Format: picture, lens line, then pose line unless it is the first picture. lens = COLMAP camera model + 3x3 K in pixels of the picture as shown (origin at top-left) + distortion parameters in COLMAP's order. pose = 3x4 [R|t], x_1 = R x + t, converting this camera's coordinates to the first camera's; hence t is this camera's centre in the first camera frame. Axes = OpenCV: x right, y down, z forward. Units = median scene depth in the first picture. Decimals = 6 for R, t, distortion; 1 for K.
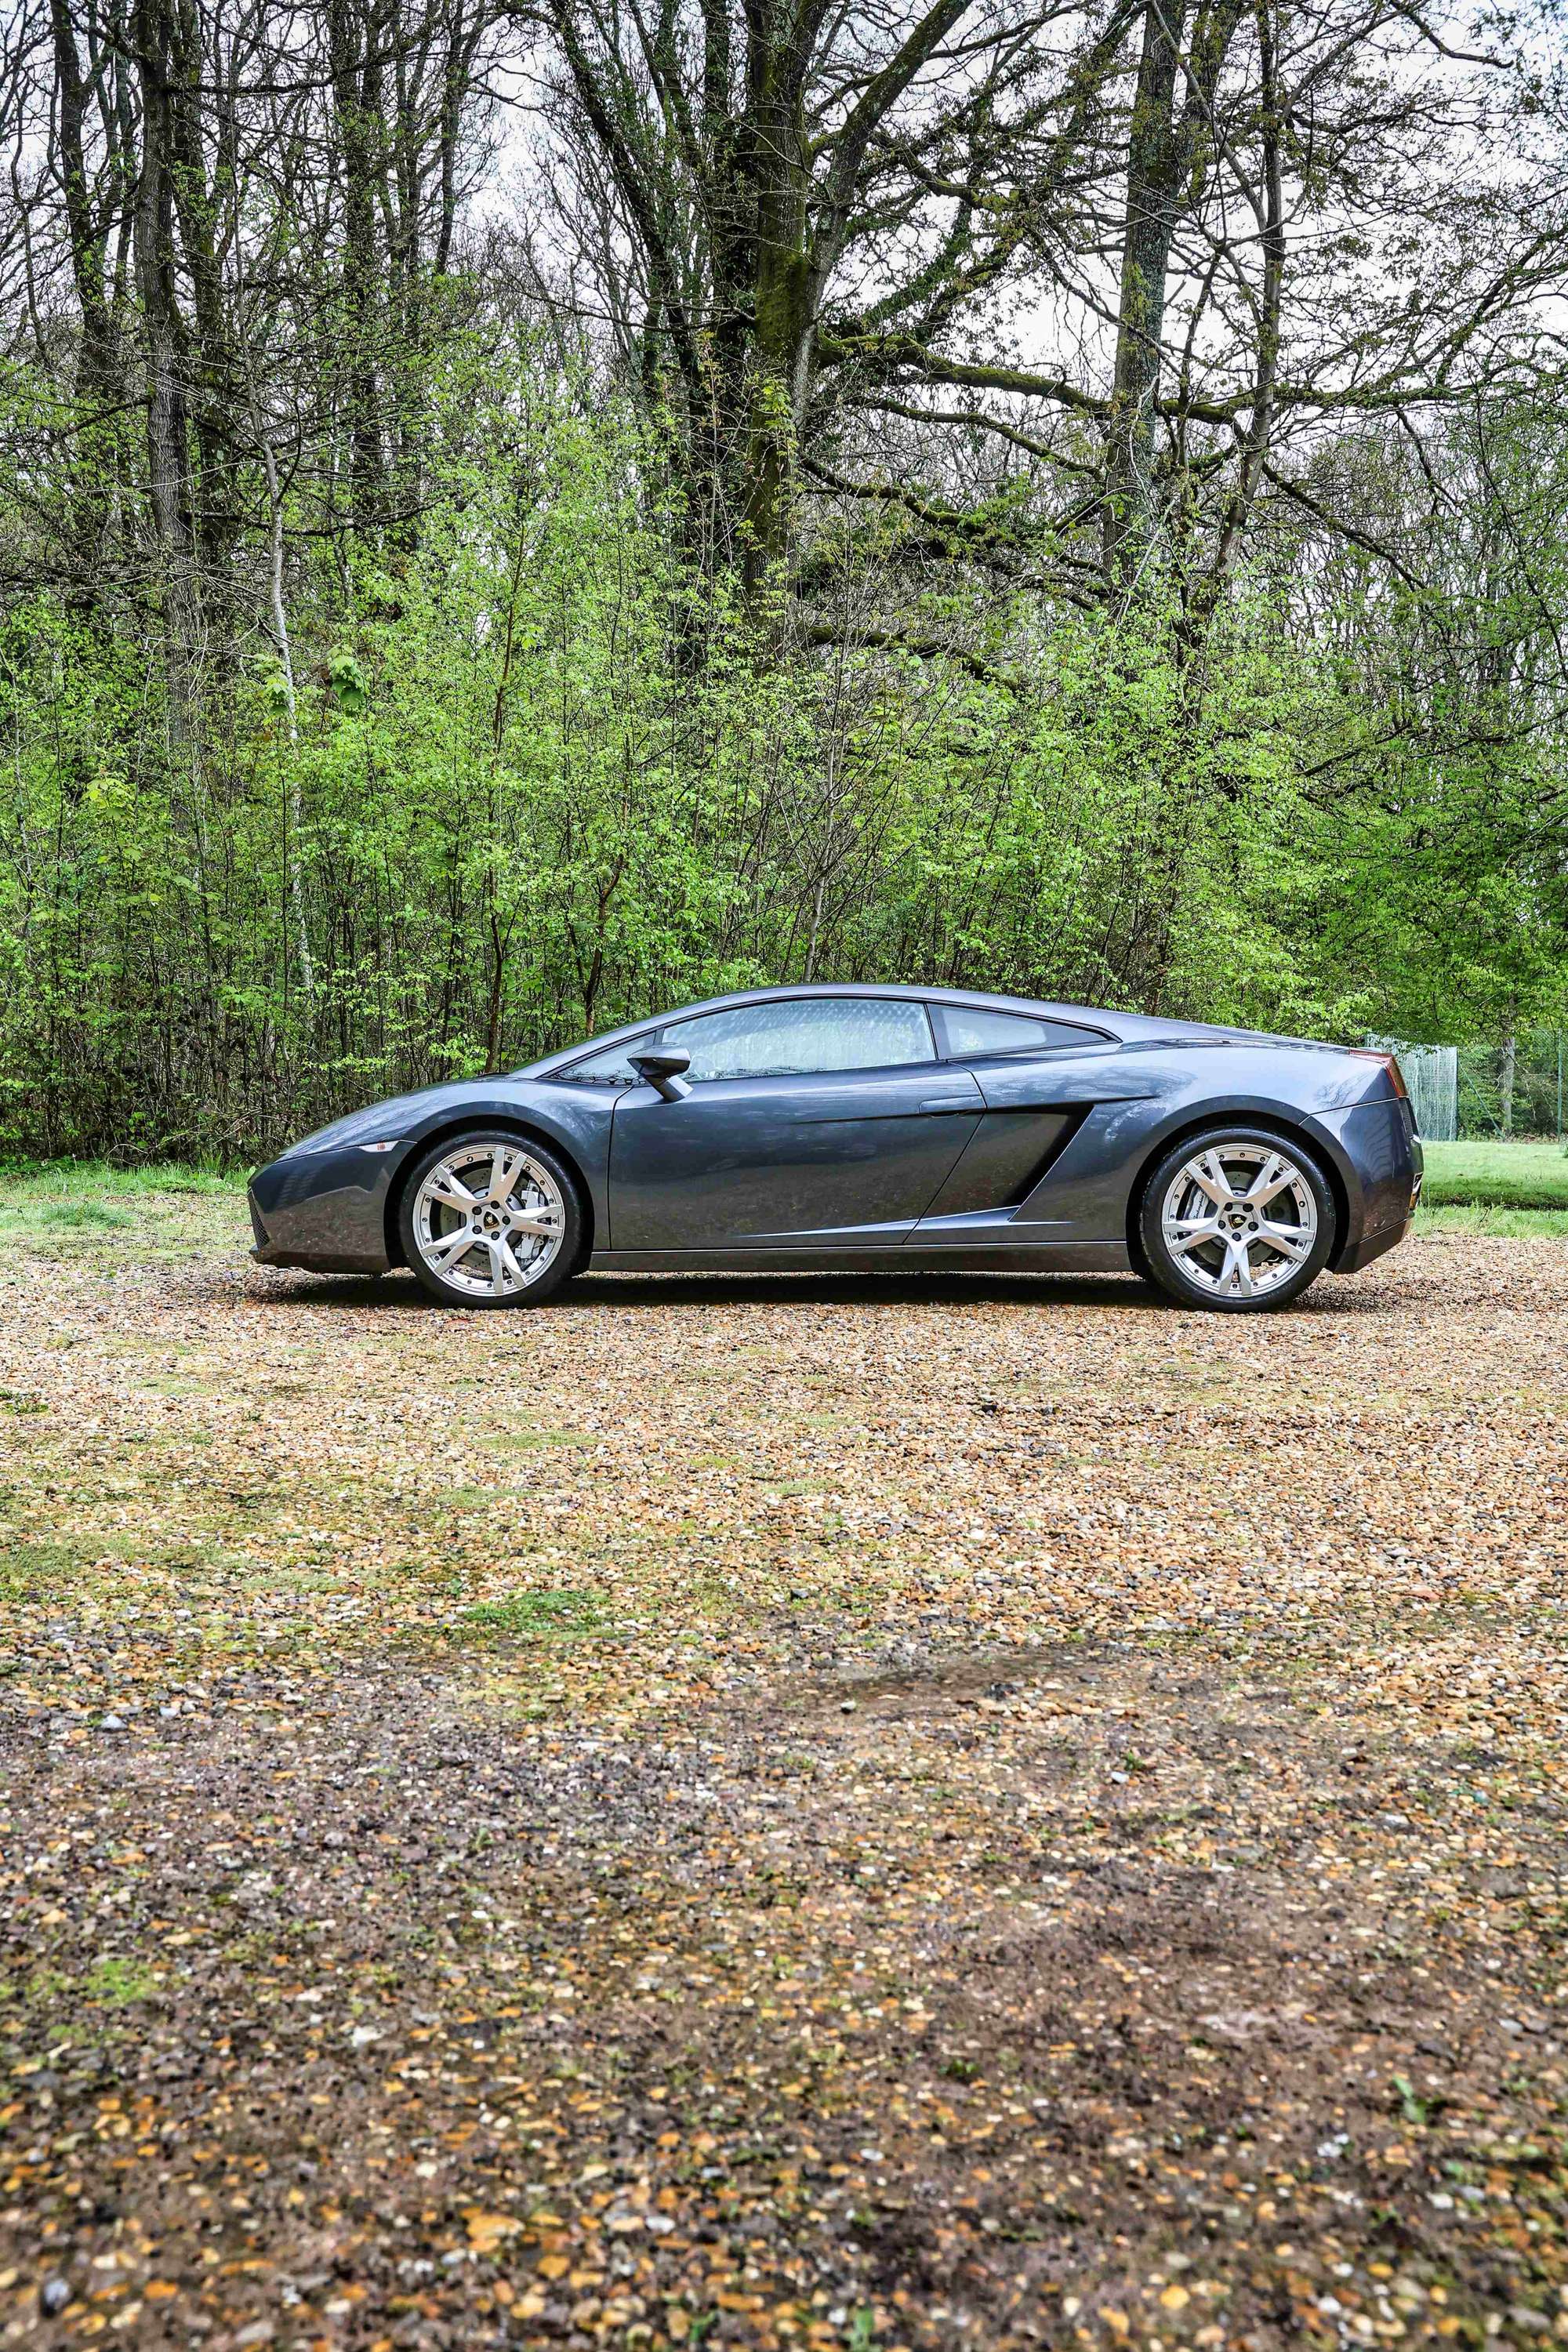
lens RADIAL K [[2714.9, 0, 784.0], [0, 2714.9, 1176.0], [0, 0, 1]] dist [0.077822, 0.146681]
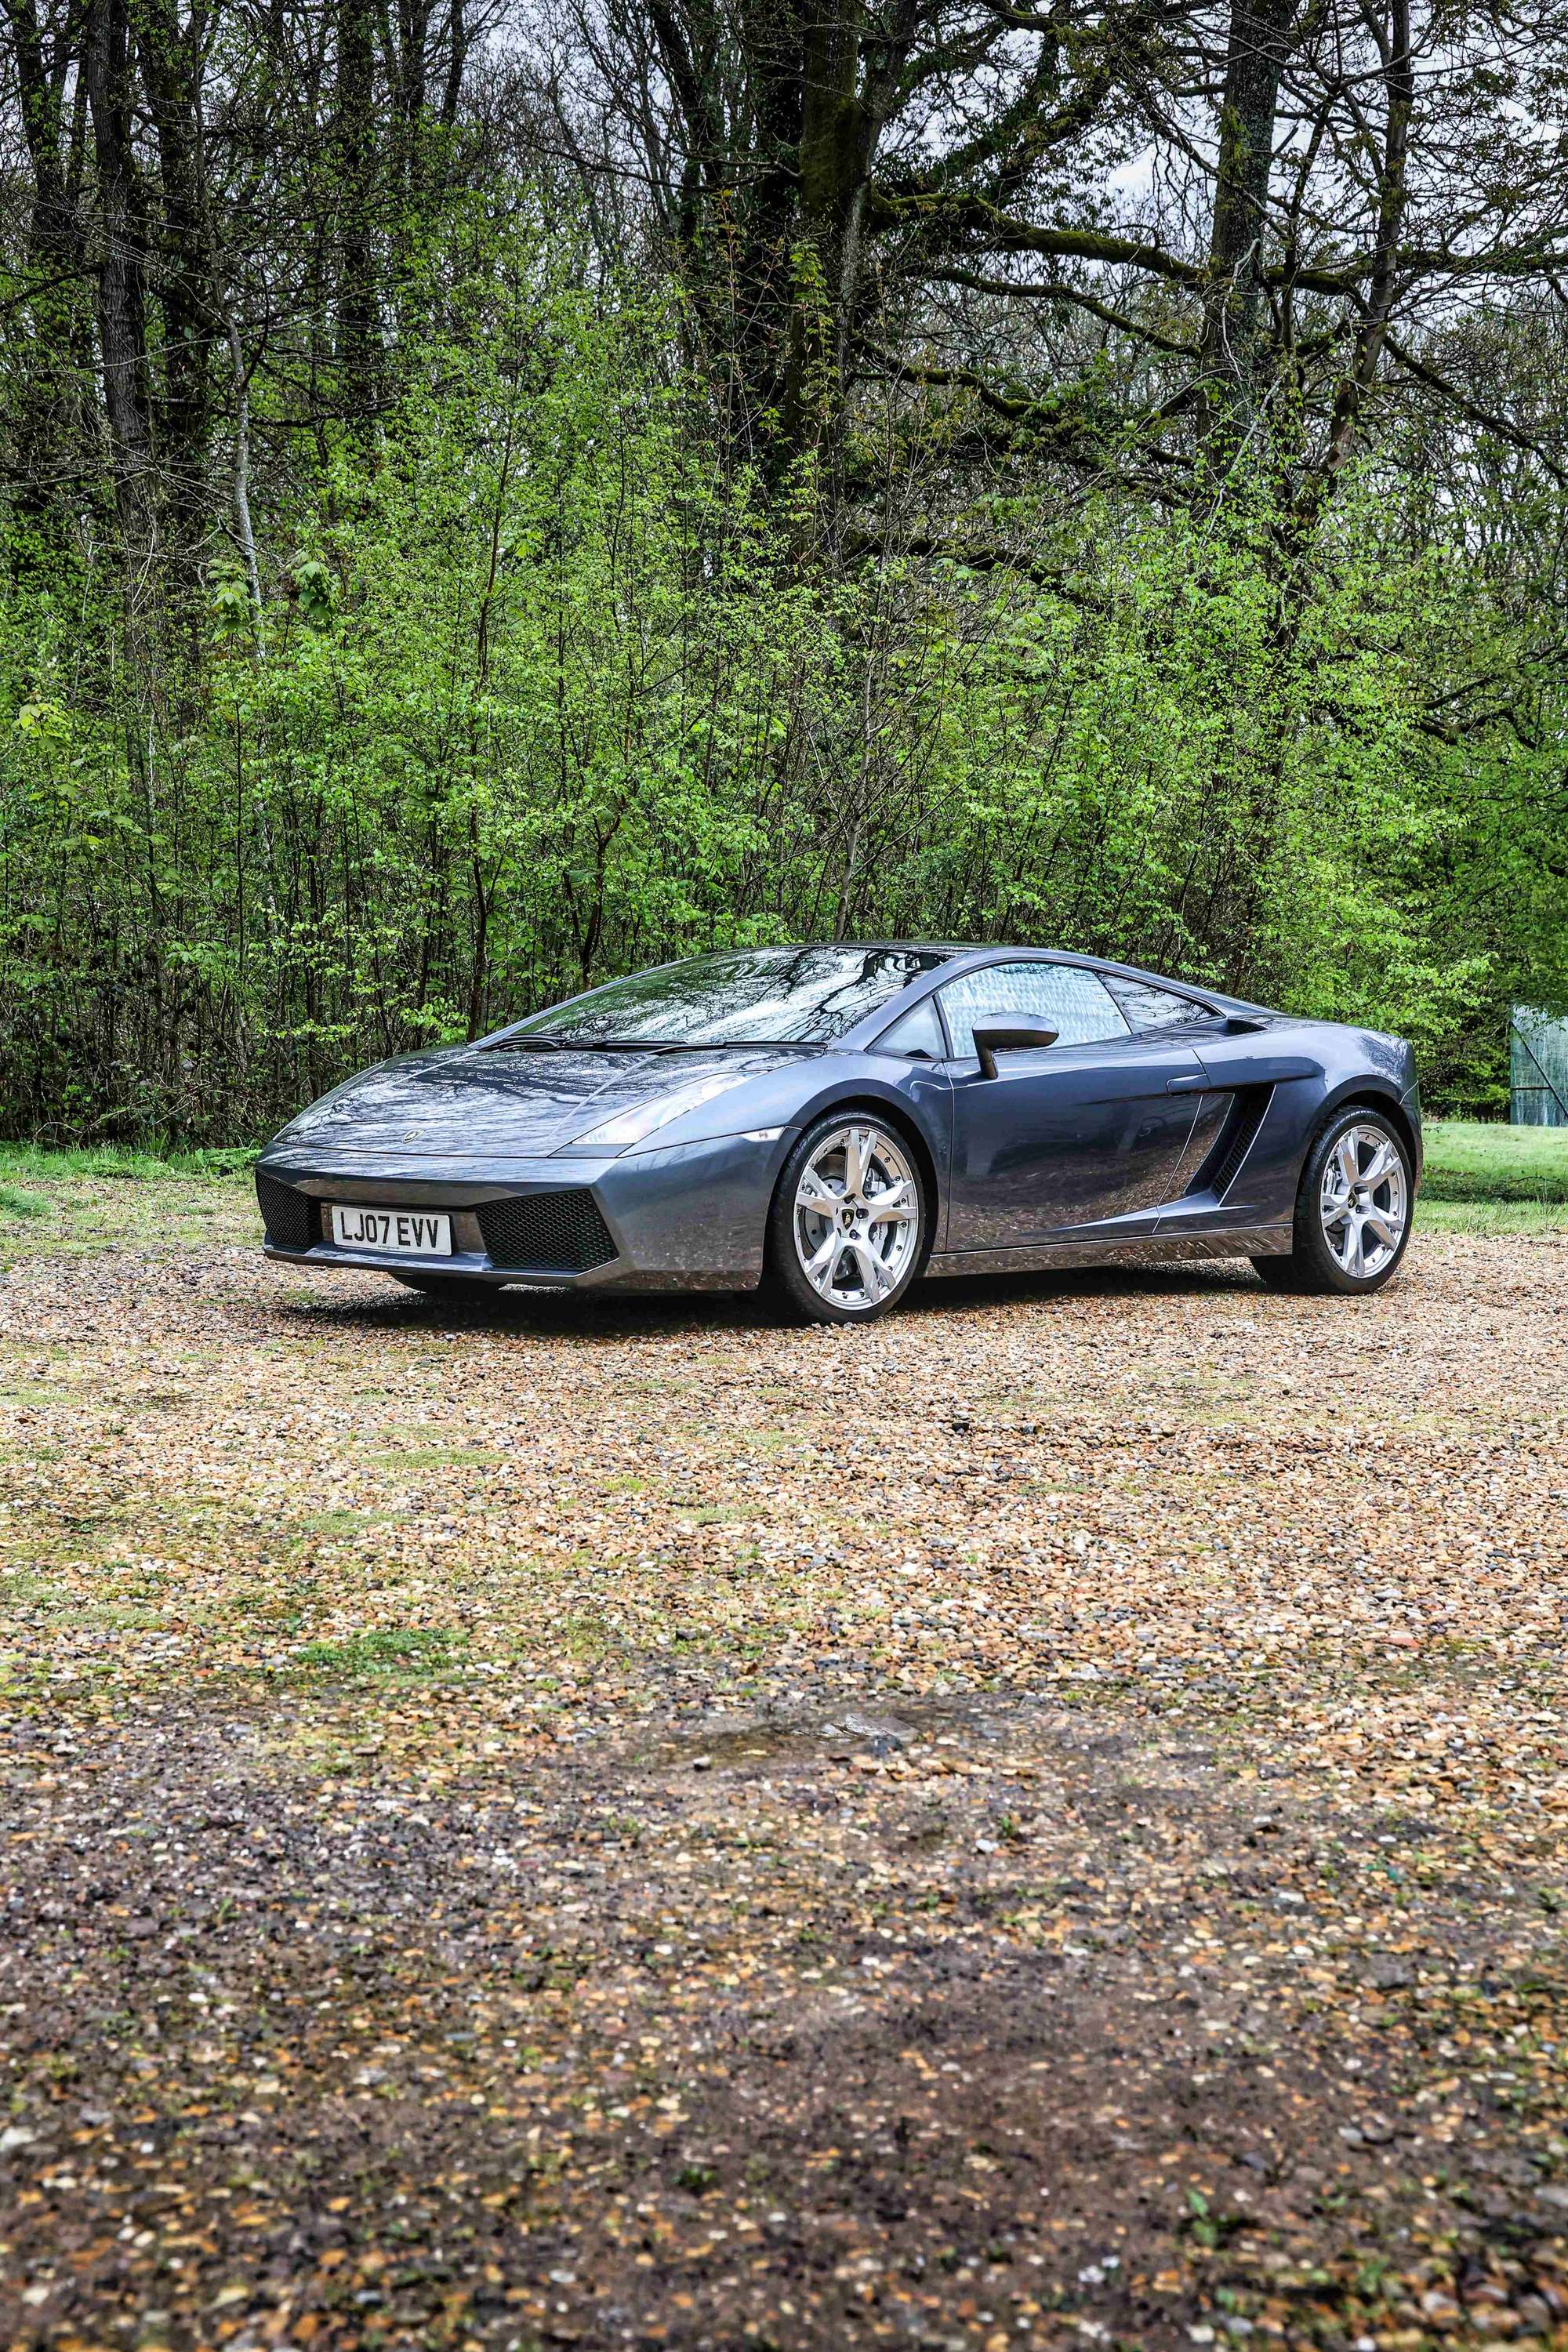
lens RADIAL K [[3106.9, 0, 784.0], [0, 3106.9, 1176.0], [0, 0, 1]] dist [0.140302, 0.188849]
pose [[0.999703, 0.006167, -0.023592, 0.050422], [-0.006091, 0.999976, 0.003273, 0.002814], [0.023612, -0.003128, 0.999716, 0.002967]]
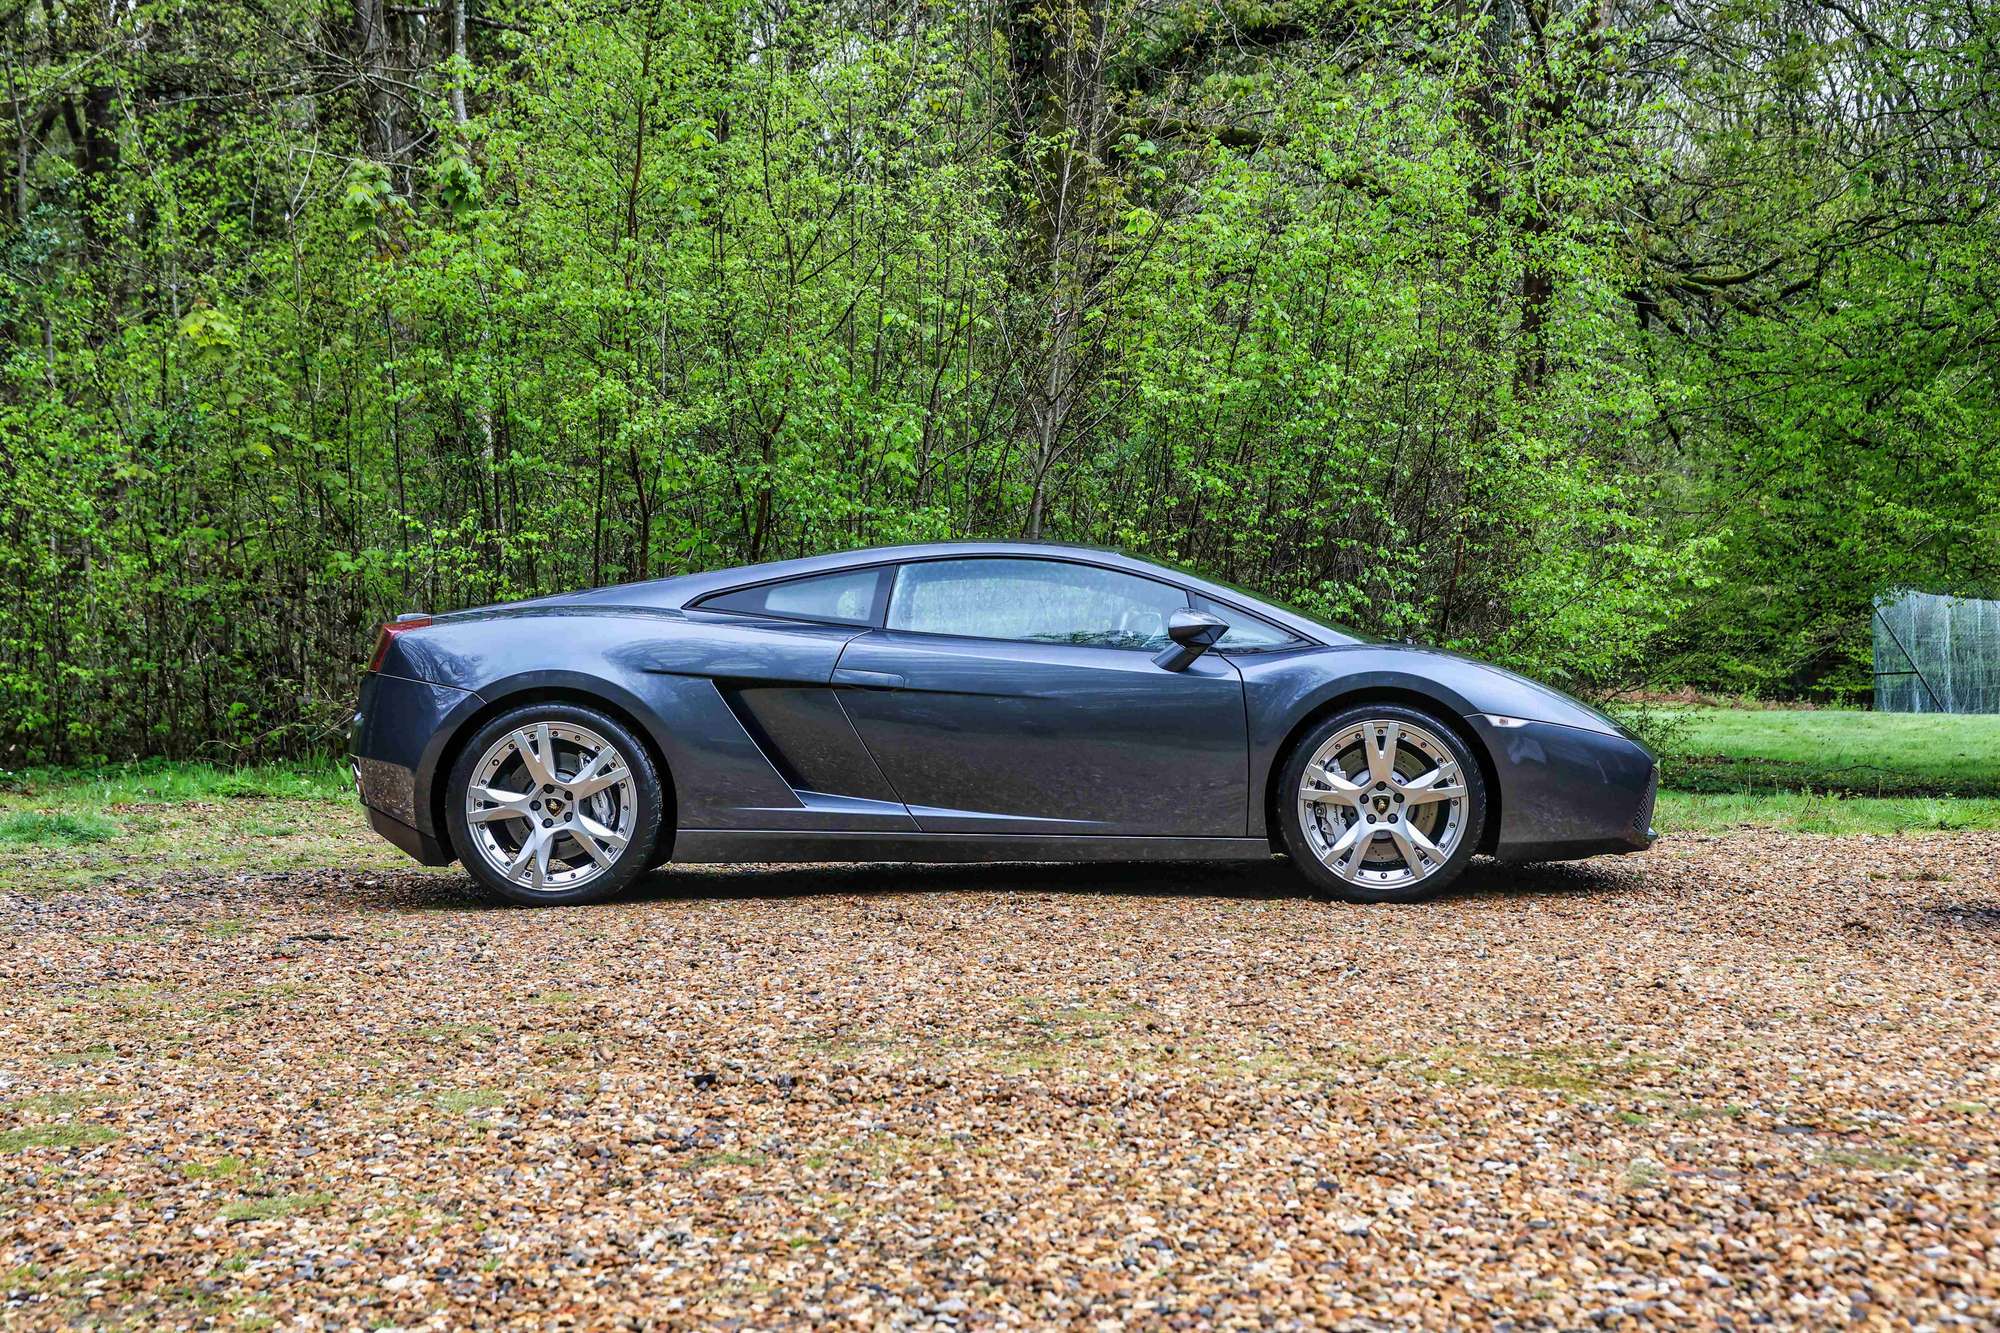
lens RADIAL K [[3071.3, 0, 1000.0], [0, 3071.3, 666.5], [0, 0, 1]] dist [0.231646, 0.245899]
pose [[0.995815, -0.016592, -0.089877, 0.280242], [0.013640, 0.999350, -0.033368, 0.002426], [0.090372, 0.032003, 0.995394, 0.195518]]
